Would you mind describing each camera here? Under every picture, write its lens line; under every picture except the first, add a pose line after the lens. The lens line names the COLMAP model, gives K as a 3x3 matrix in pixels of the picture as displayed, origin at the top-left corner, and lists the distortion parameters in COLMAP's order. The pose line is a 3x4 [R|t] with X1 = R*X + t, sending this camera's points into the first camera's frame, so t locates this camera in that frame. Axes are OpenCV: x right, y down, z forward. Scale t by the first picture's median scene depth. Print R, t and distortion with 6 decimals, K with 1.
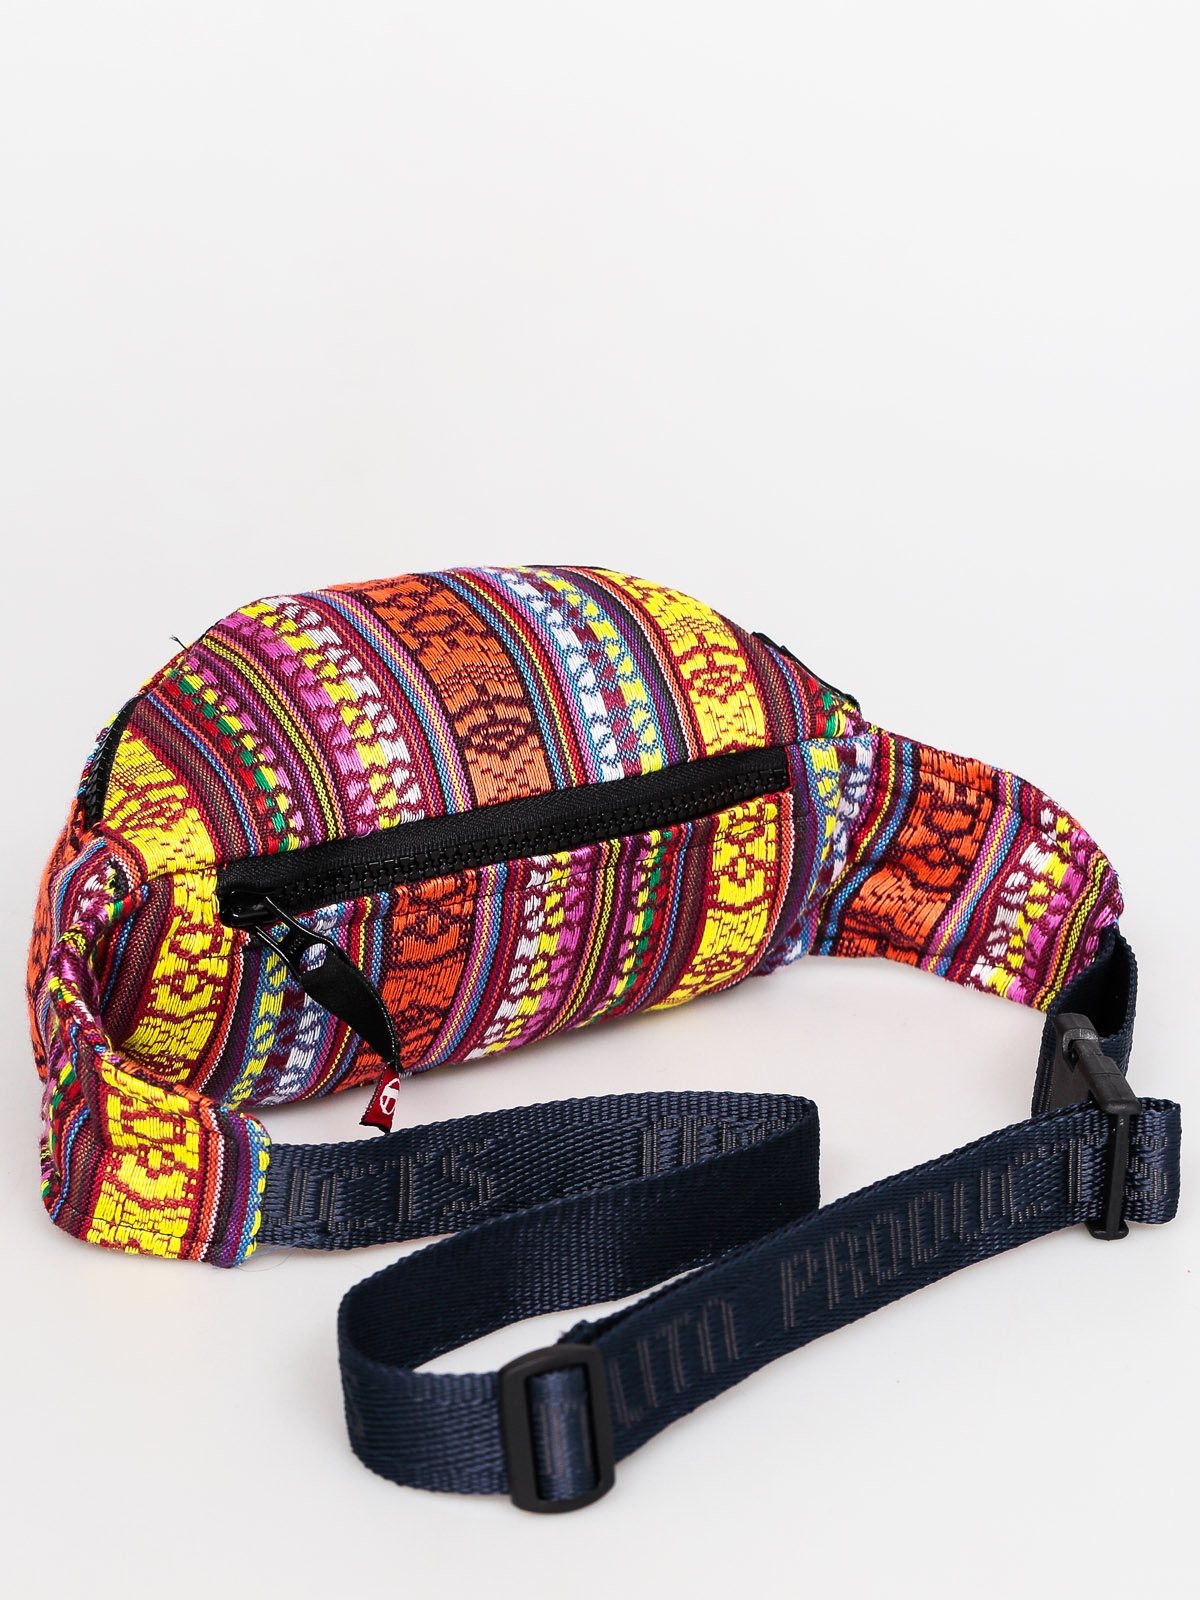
lens RADIAL K [[4498.8, 0, 600.0], [0, 4498.8, 800.0], [0, 0, 1]] dist [-0.132562, 0.385314]
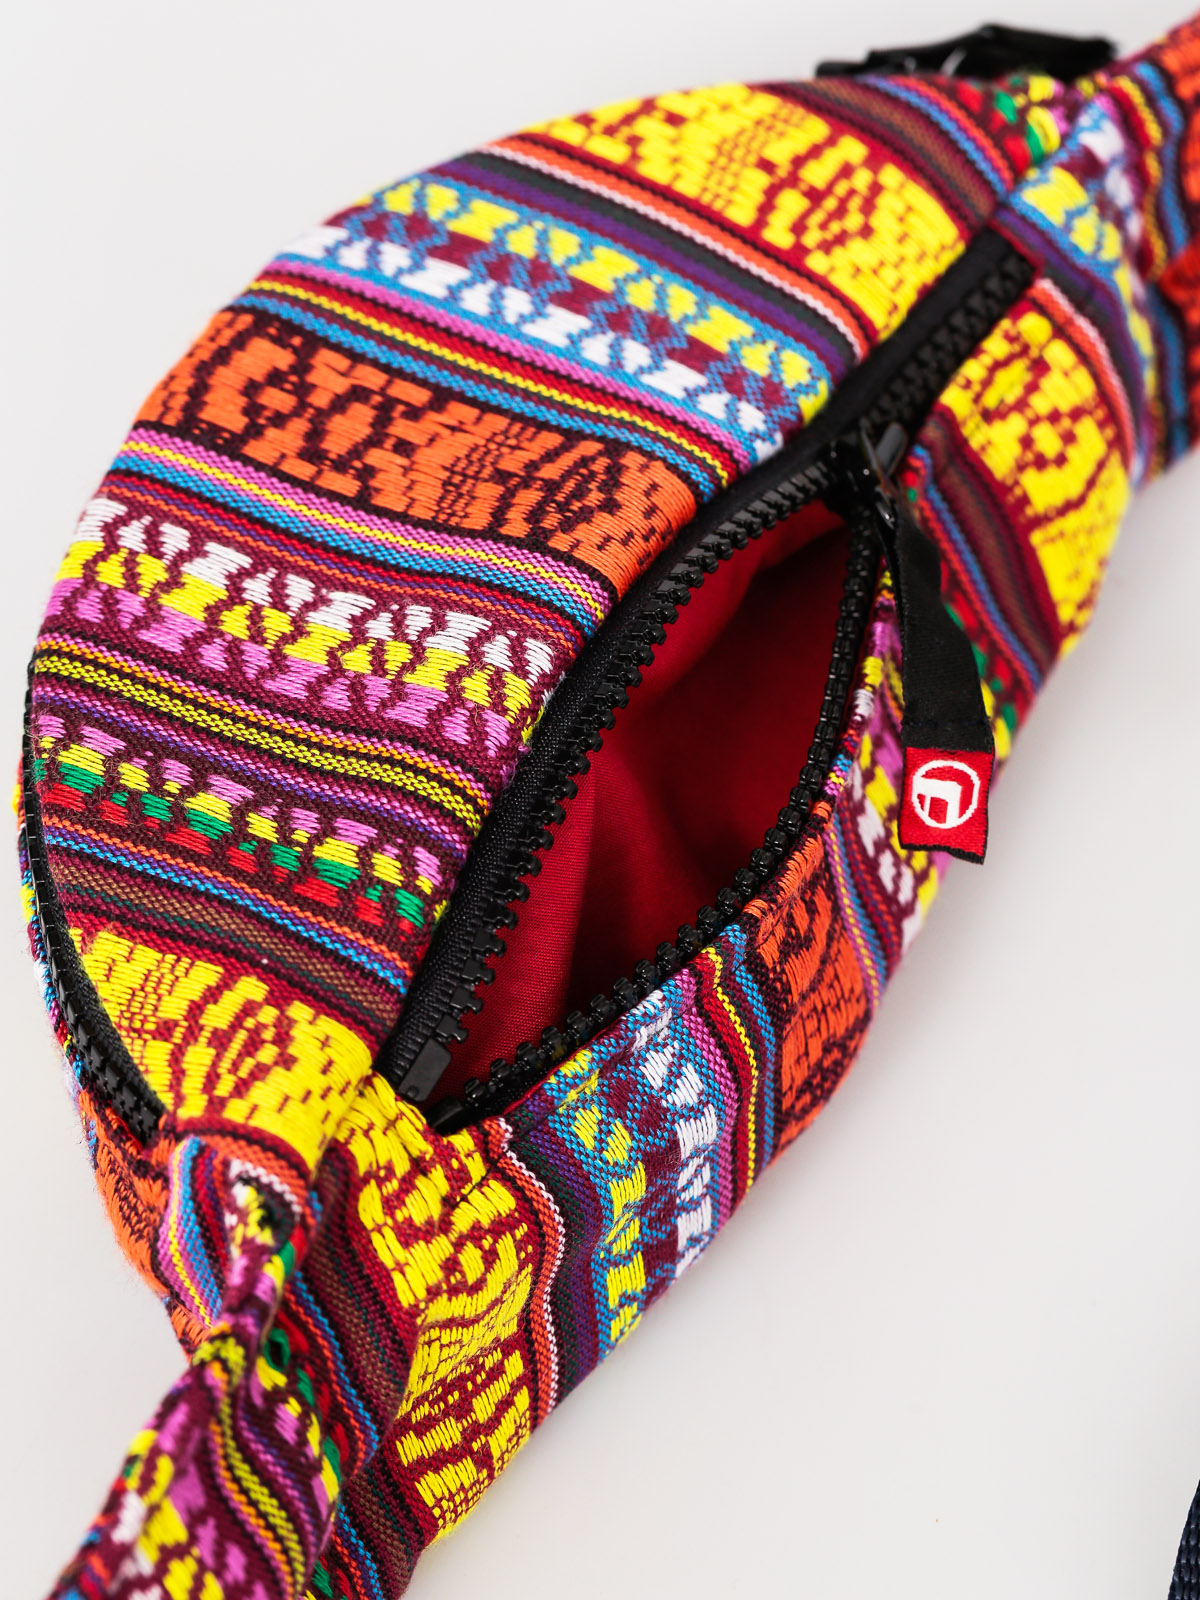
lens RADIAL K [[4498.8, 0, 600.0], [0, 4498.8, 800.0], [0, 0, 1]] dist [-0.132562, 0.385314]
pose [[0.735225, -0.677816, -0.003118, -0.041523], [0.677822, 0.735223, 0.001893, 0.009958], [0.001009, -0.003506, 0.999993, 0.469235]]
